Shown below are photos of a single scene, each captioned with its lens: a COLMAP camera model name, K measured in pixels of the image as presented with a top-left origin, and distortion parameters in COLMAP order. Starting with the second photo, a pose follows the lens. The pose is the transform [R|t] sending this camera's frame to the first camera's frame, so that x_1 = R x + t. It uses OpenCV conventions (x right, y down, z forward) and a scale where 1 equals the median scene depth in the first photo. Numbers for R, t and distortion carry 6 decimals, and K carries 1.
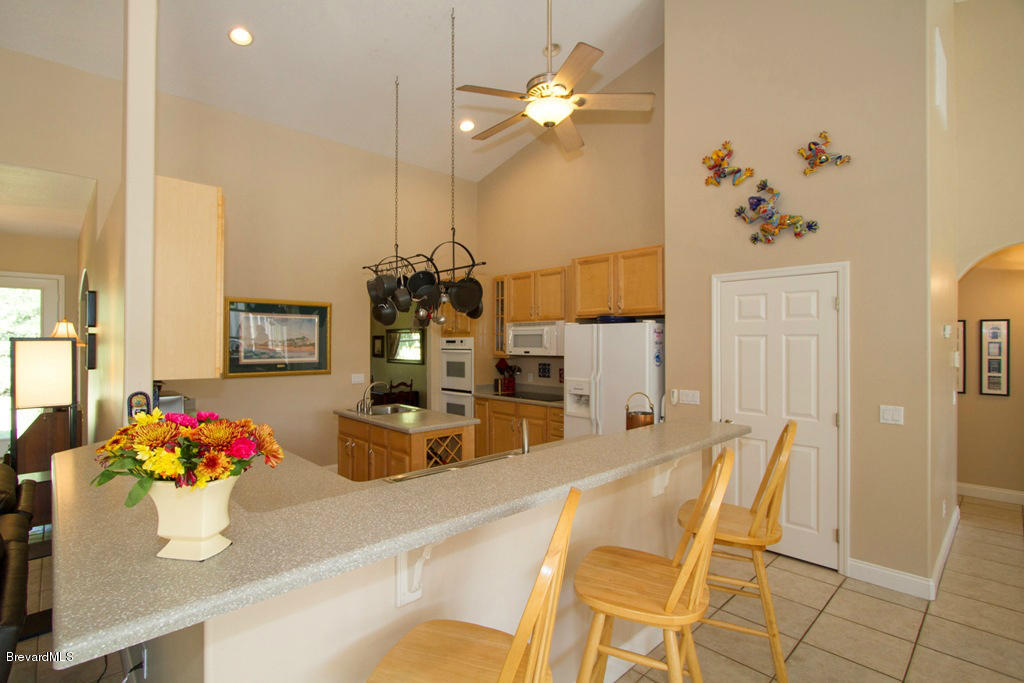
lens RADIAL K [[480.0, 0, 546.3], [0, 480.0, 351.9], [0, 0, 1]] dist [-0.066851, -0.000028]
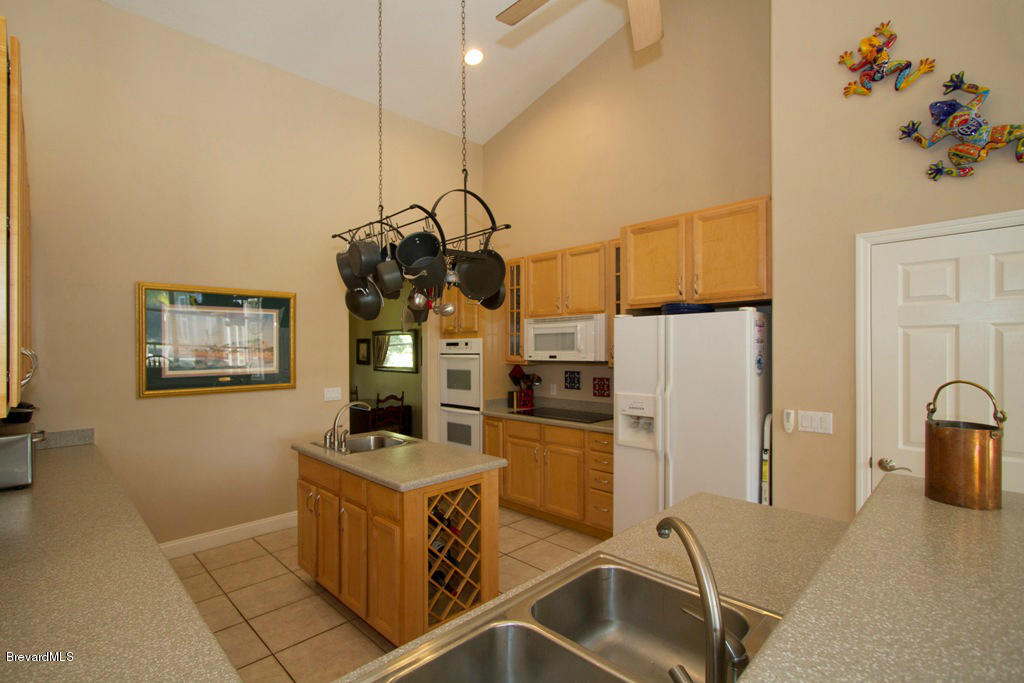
lens RADIAL K [[490.6, 0, 499.2], [0, 490.6, 343.4], [0, 0, 1]] dist [-0.003009, 0.000041]
pose [[0.996767, -0.012732, -0.079336, -0.078229], [0.010627, 0.999582, -0.026899, -0.000583], [0.079645, 0.025969, 0.996485, 0.271073]]
